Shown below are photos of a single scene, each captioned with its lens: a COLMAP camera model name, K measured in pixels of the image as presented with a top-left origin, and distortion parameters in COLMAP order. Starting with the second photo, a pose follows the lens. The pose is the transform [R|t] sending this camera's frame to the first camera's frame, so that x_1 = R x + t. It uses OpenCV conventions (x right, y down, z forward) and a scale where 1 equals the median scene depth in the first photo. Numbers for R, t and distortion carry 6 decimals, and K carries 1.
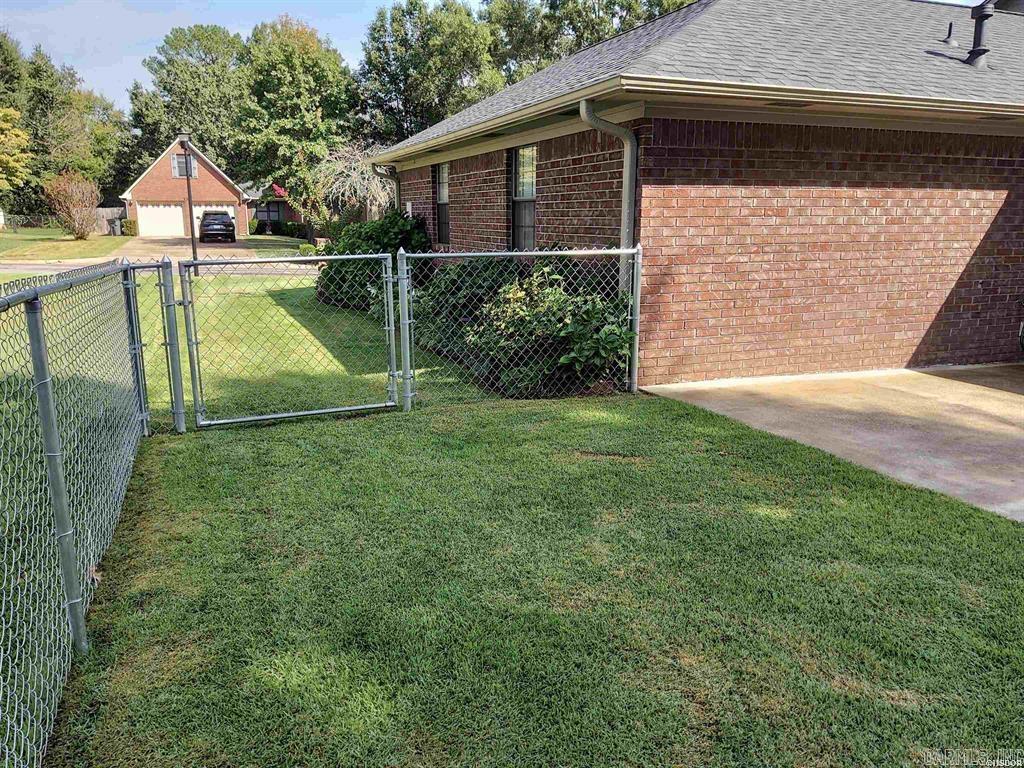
lens RADIAL K [[773.4, 0, 514.2], [0, 773.4, 381.2], [0, 0, 1]] dist [0.047368, -0.069302]
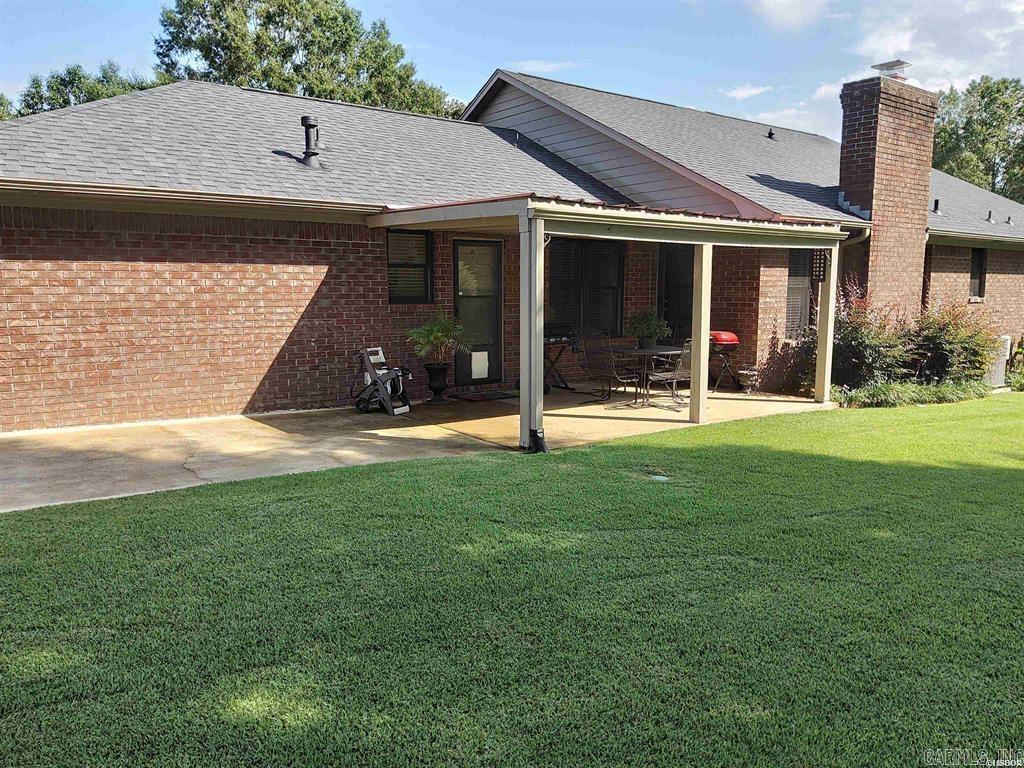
lens RADIAL K [[773.4, 0, 508.6], [0, 773.4, 385.4], [0, 0, 1]] dist [0.047368, -0.069302]
pose [[0.964962, -0.034760, 0.260077, 0.619397], [0.055836, 0.995687, -0.074093, 0.051871], [-0.256380, 0.086018, 0.962741, -0.245789]]
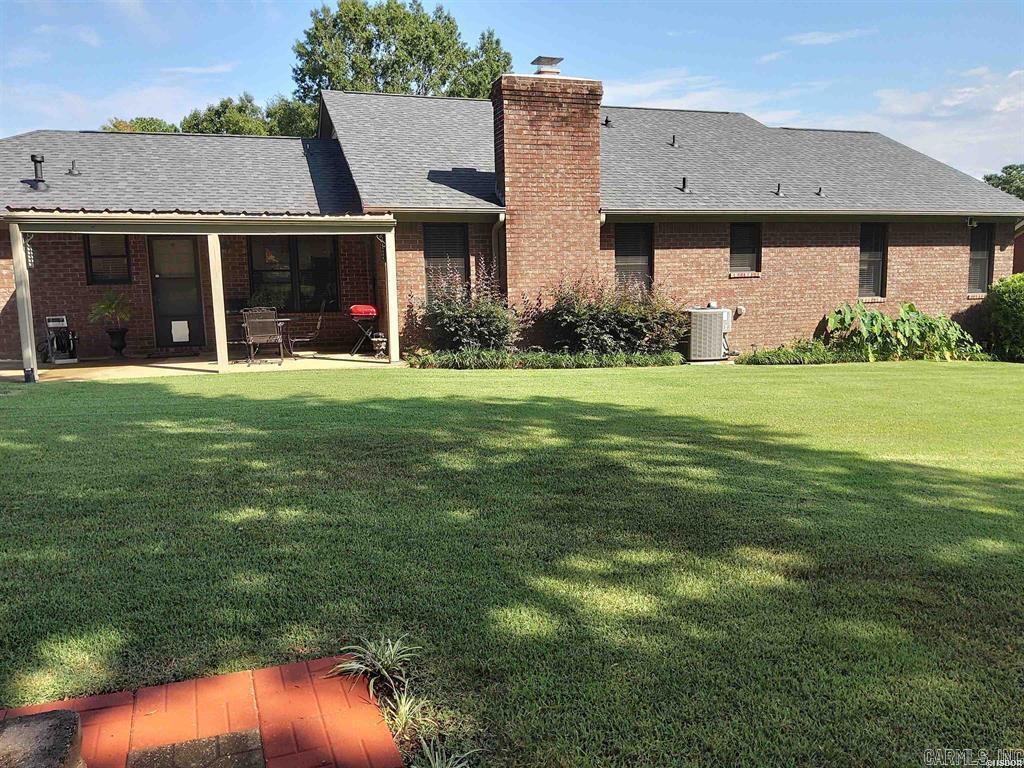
lens RADIAL K [[773.4, 0, 507.2], [0, 773.4, 393.3], [0, 0, 1]] dist [0.047368, -0.069302]
pose [[0.997787, -0.012505, -0.065302, 1.916390], [0.008498, 0.998084, -0.061280, 0.184063], [0.065943, 0.060590, 0.995982, -0.697369]]
